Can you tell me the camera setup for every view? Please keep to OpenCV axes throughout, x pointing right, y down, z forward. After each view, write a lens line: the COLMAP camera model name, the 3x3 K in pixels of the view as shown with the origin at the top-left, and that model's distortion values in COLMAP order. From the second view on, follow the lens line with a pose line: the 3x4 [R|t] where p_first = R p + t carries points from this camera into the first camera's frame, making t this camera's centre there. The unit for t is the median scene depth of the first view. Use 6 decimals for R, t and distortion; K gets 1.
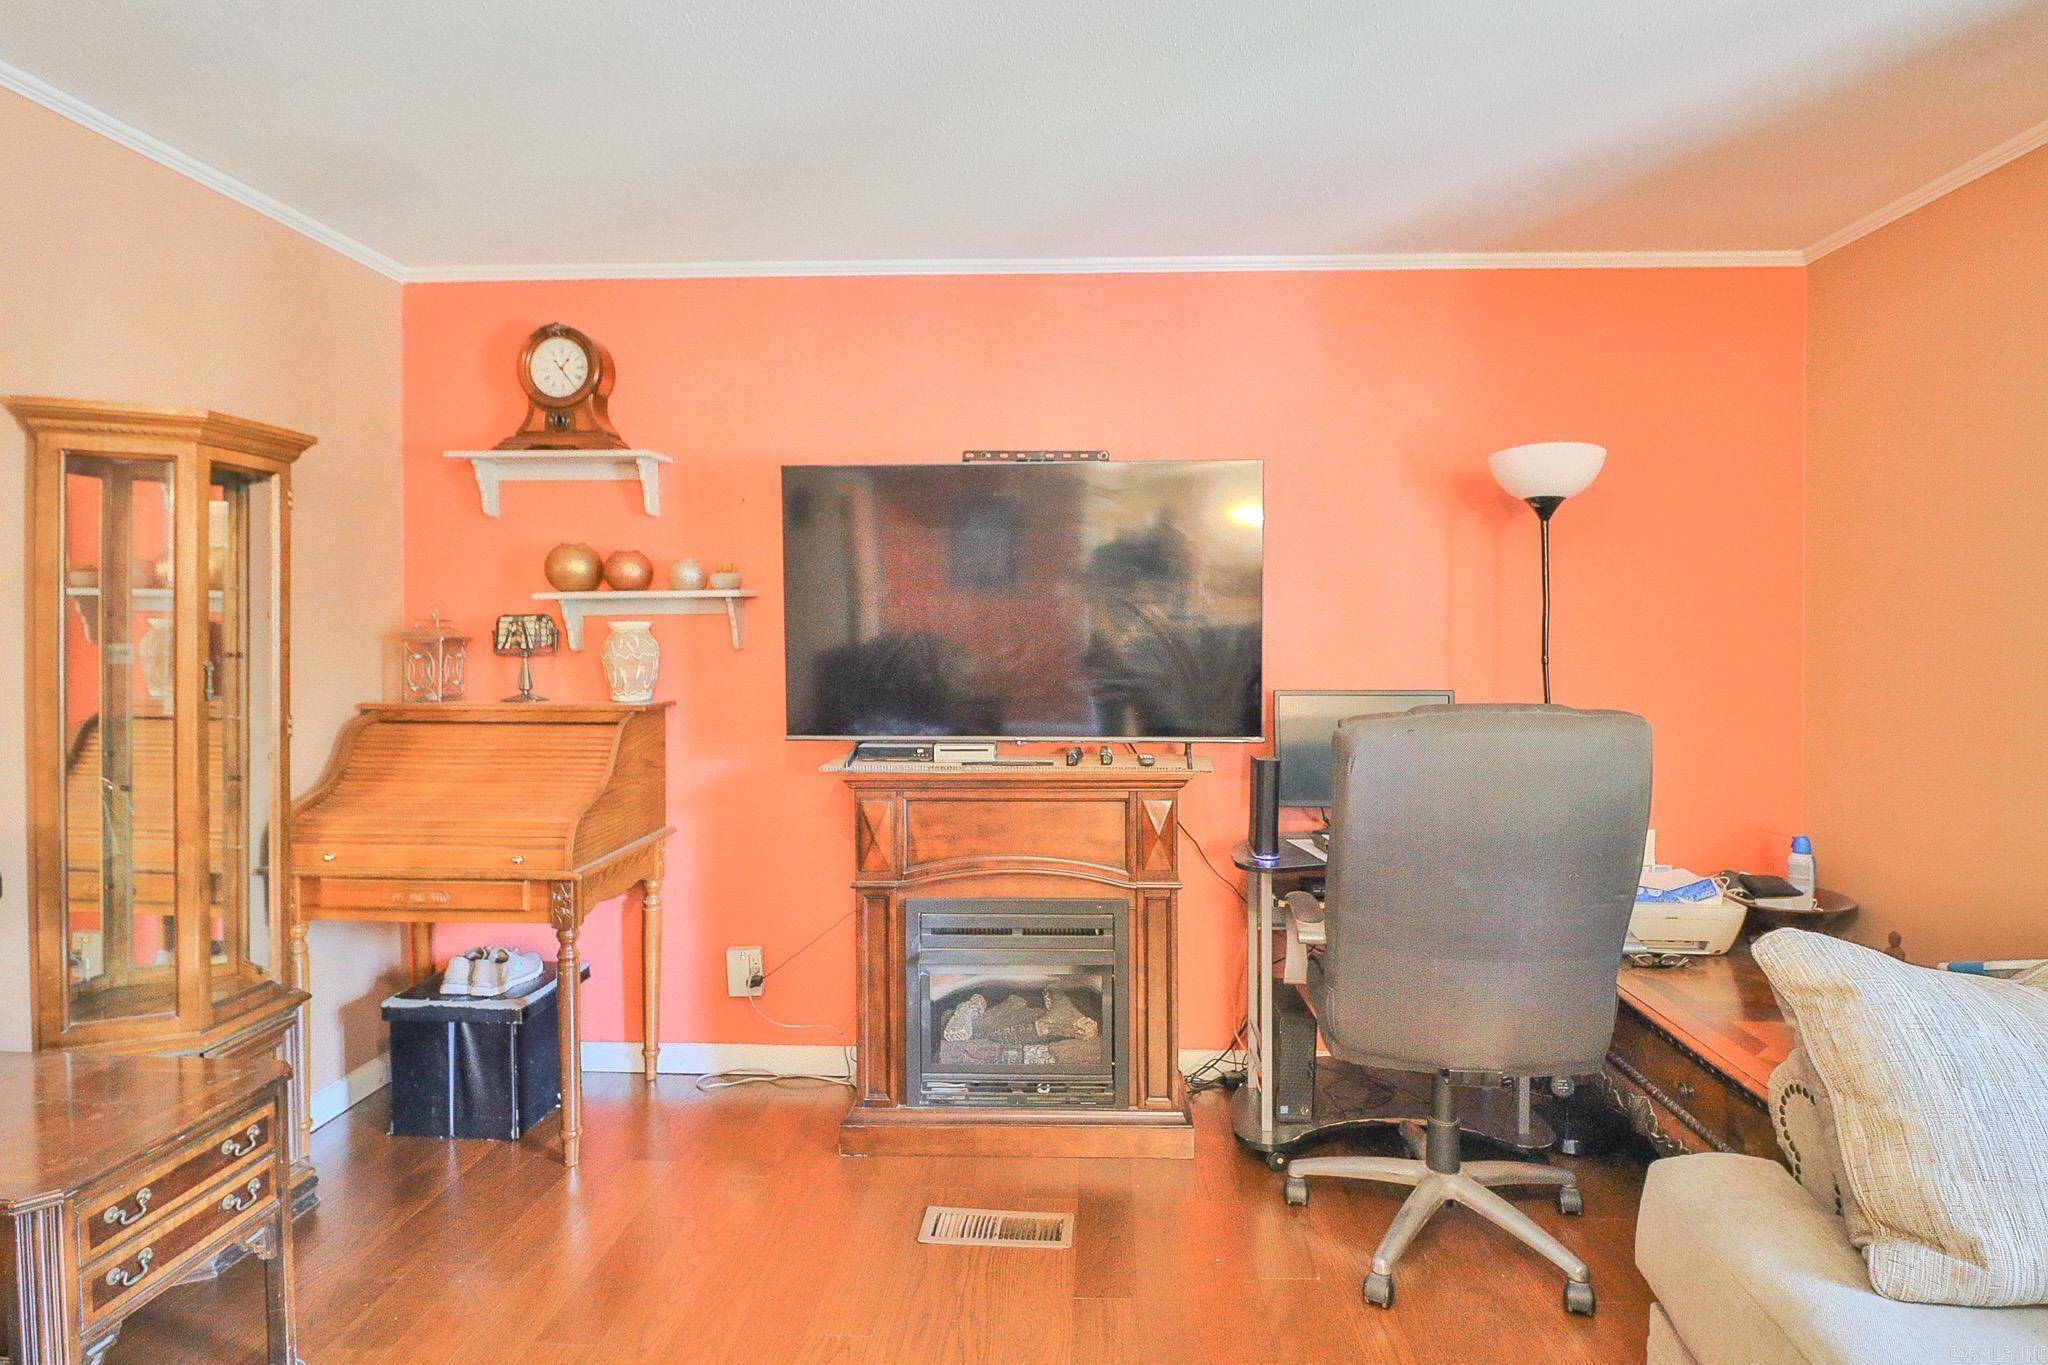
lens RADIAL K [[1056.6, 0, 1059.0], [0, 1056.6, 649.0], [0, 0, 1]] dist [-0.000634, -0.013339]
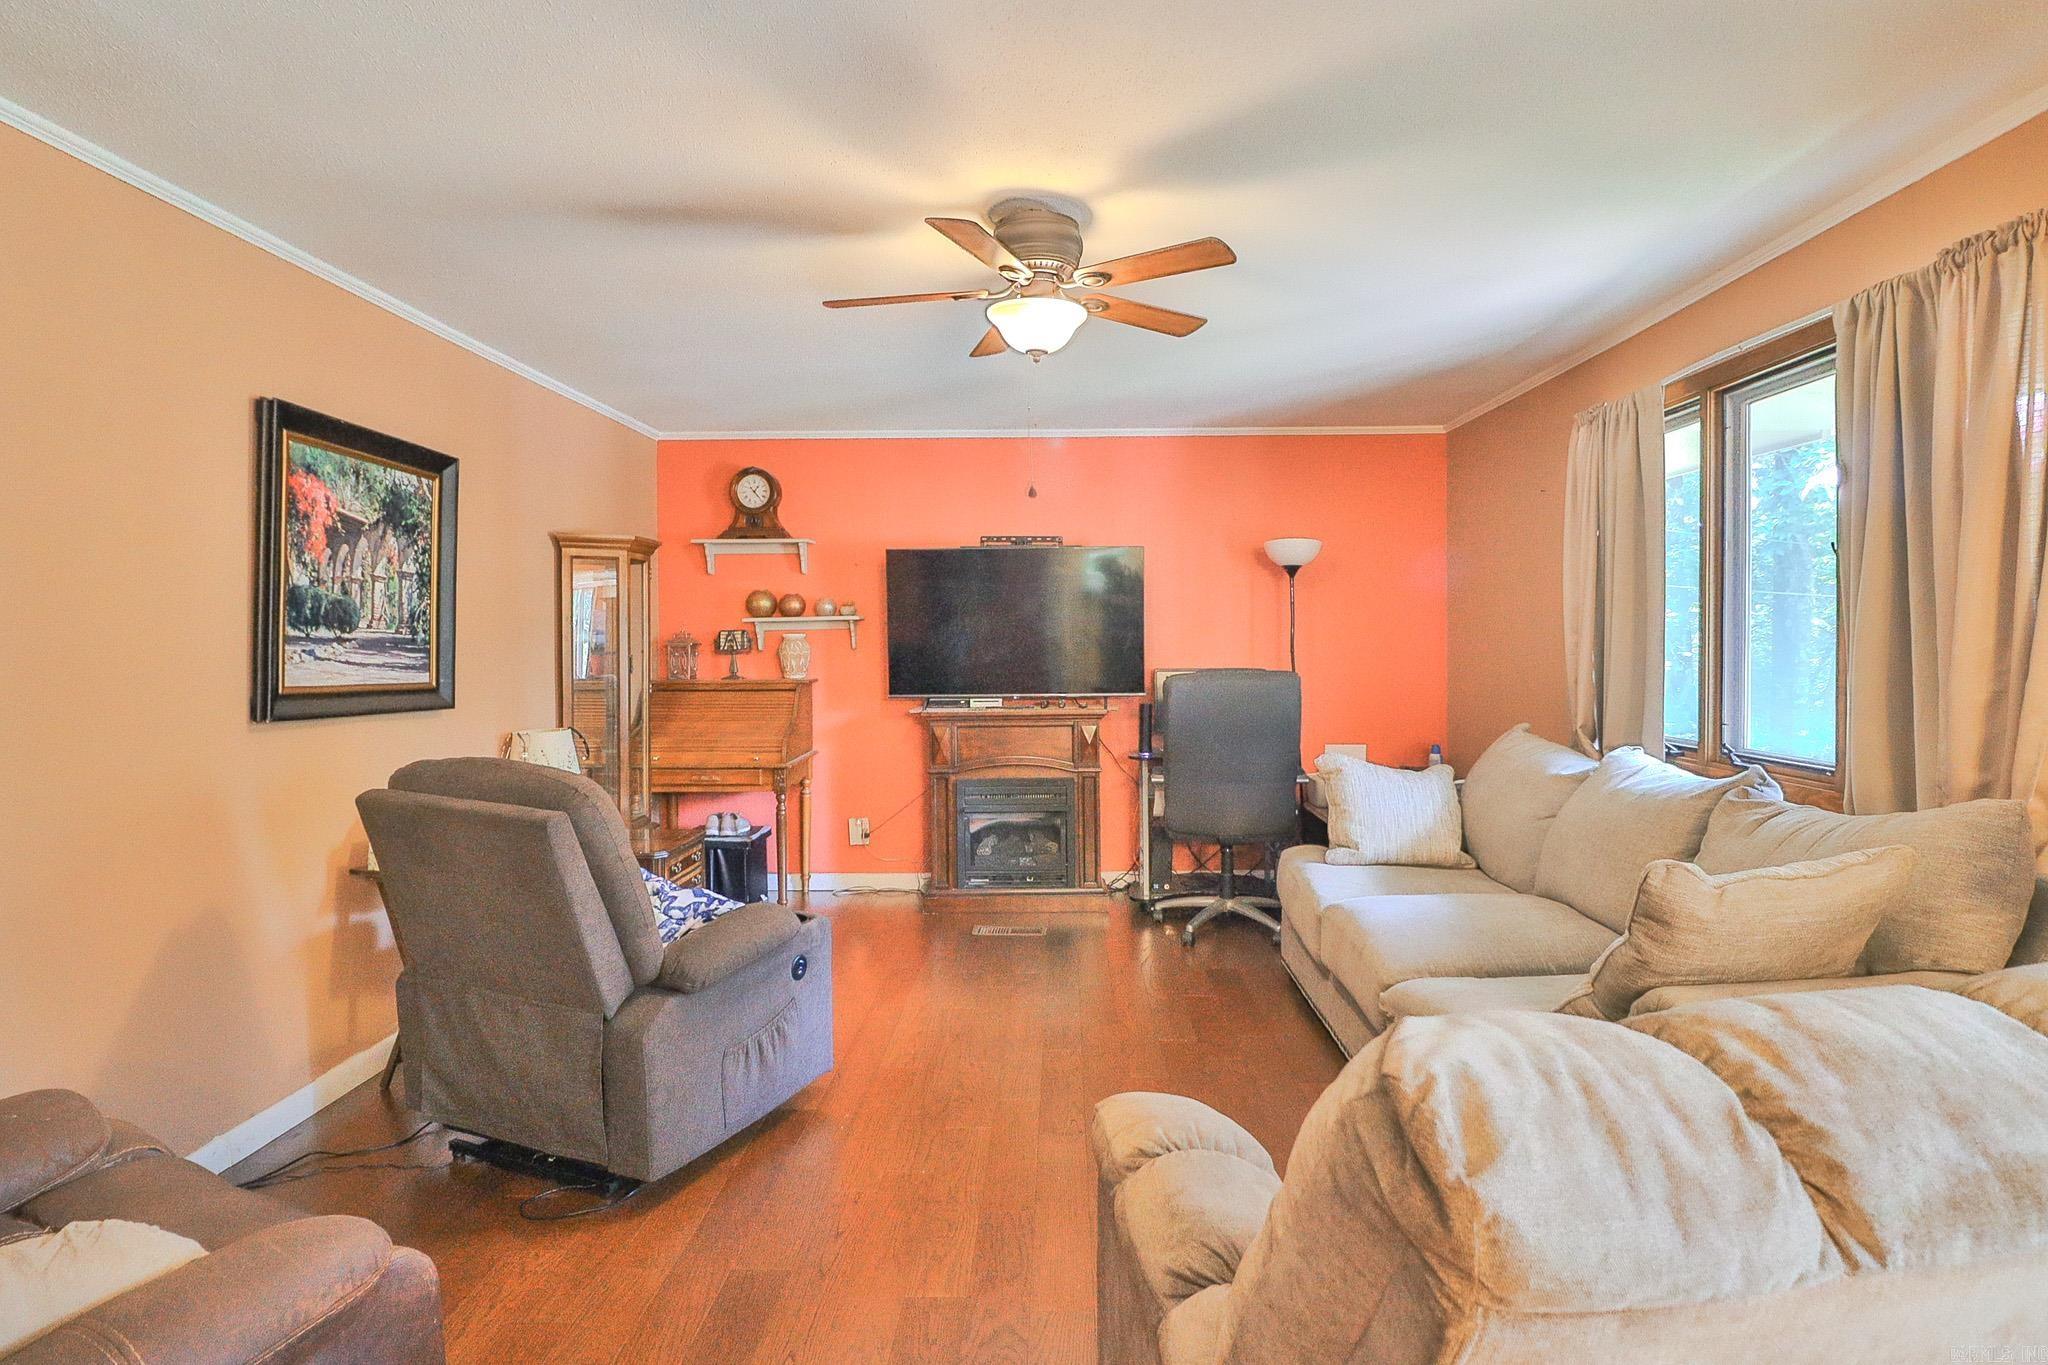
lens RADIAL K [[1069.3, 0, 1029.7], [0, 1069.3, 653.1], [0, 0, 1]] dist [0.000258, -0.001290]
pose [[0.999881, -0.007247, 0.013610, -0.037006], [0.007271, 0.999972, -0.001653, 0.013670], [-0.013598, 0.001752, 0.999906, -0.889522]]
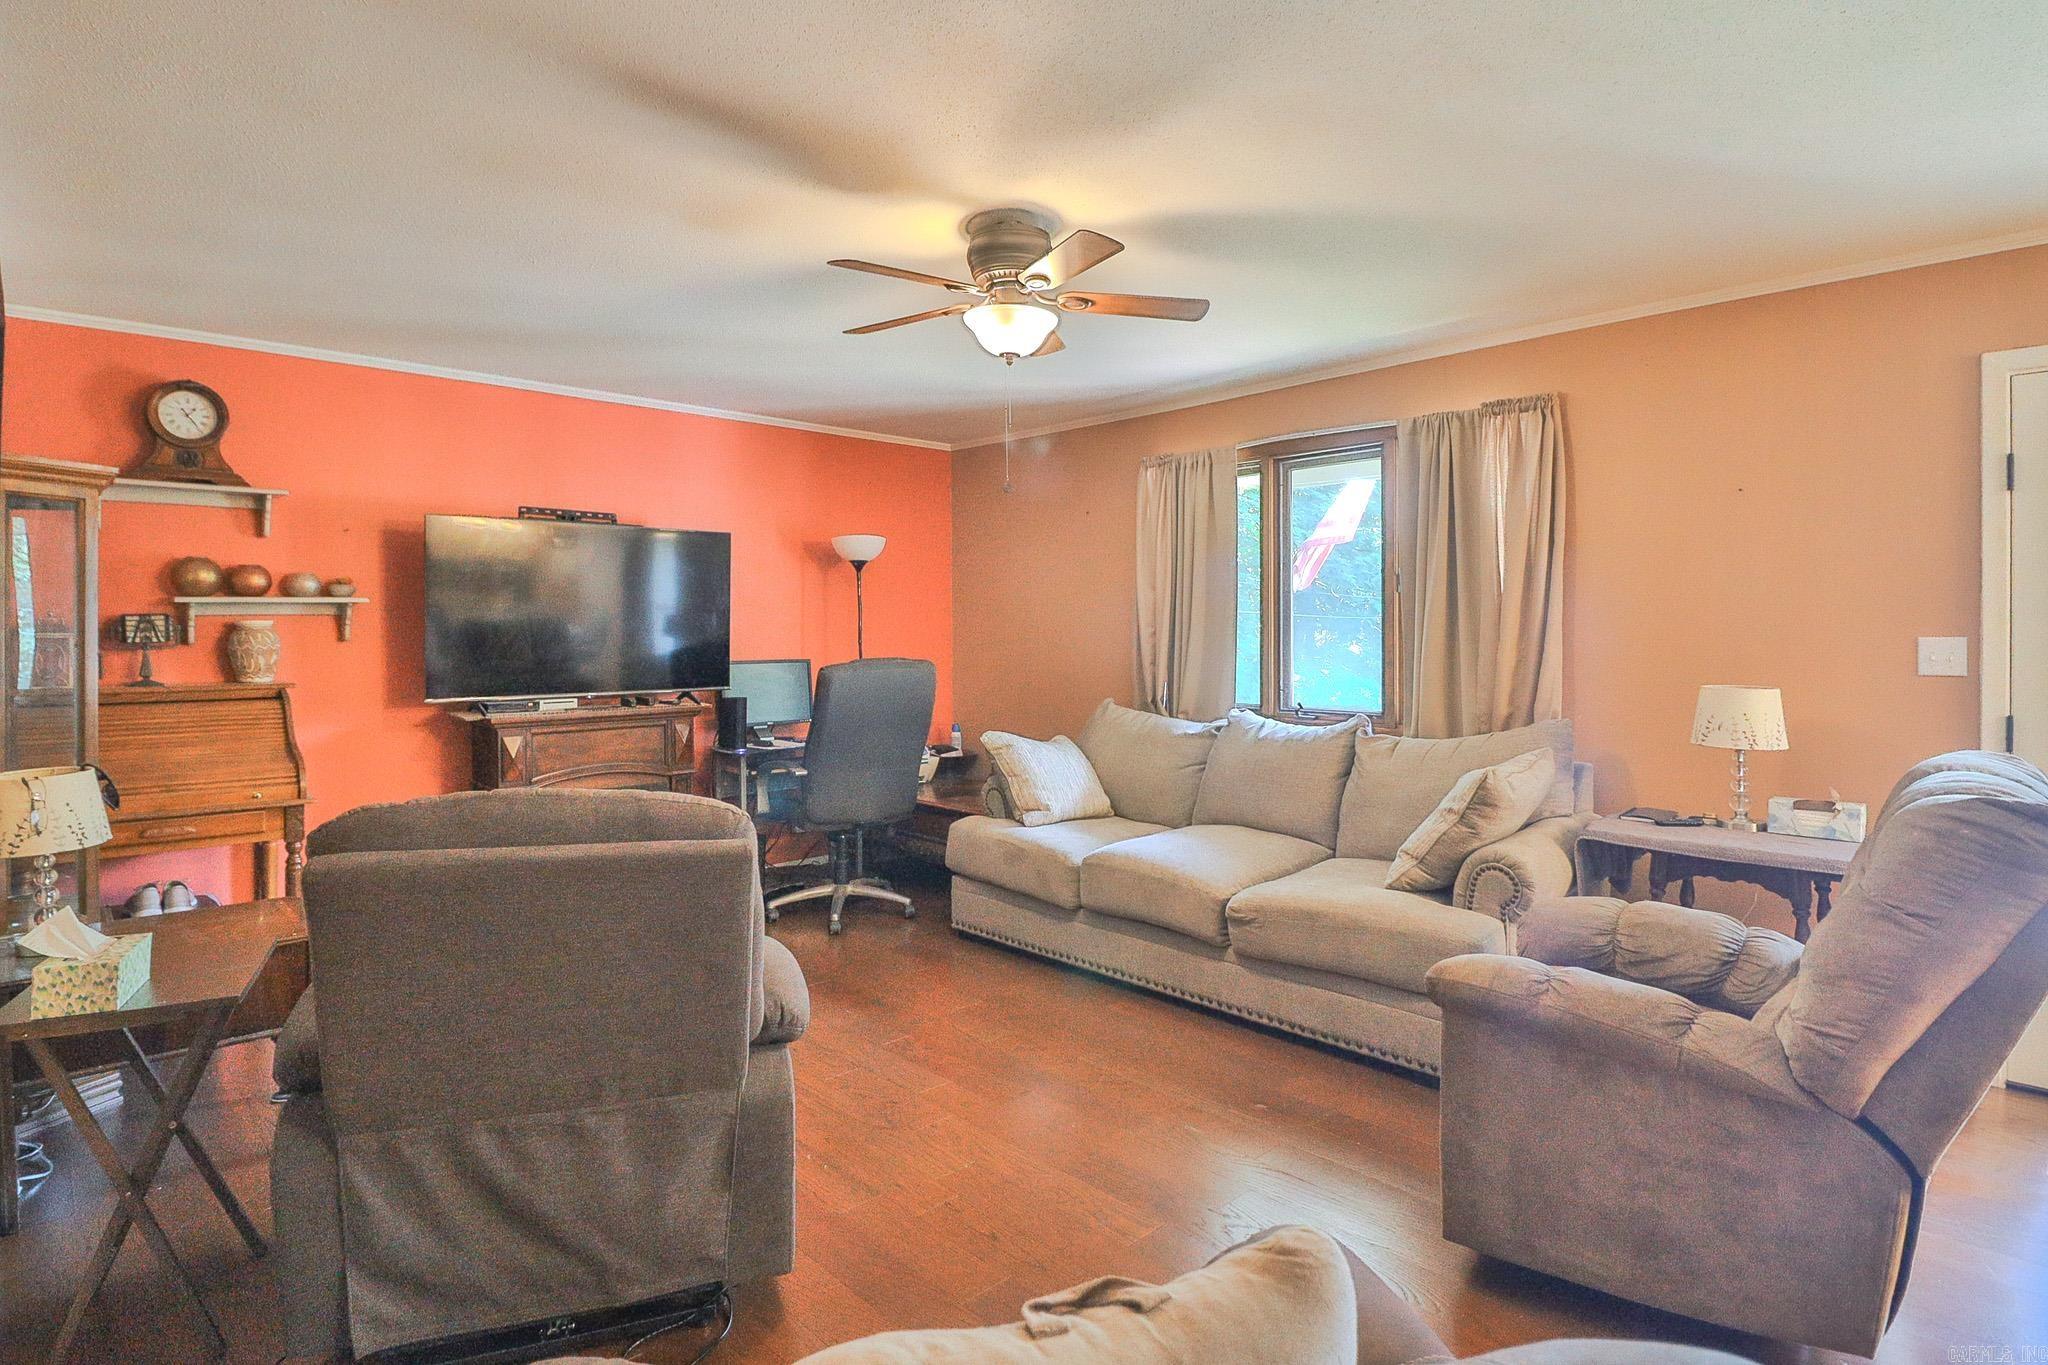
lens RADIAL K [[1101.4, 0, 1028.9], [0, 1101.4, 637.1], [0, 0, 1]] dist [-0.001153, -0.000684]
pose [[0.703686, -0.006136, 0.710484, -0.764173], [0.013128, 0.999904, -0.004367, 0.013664], [-0.710390, 0.012400, 0.703699, -0.667746]]
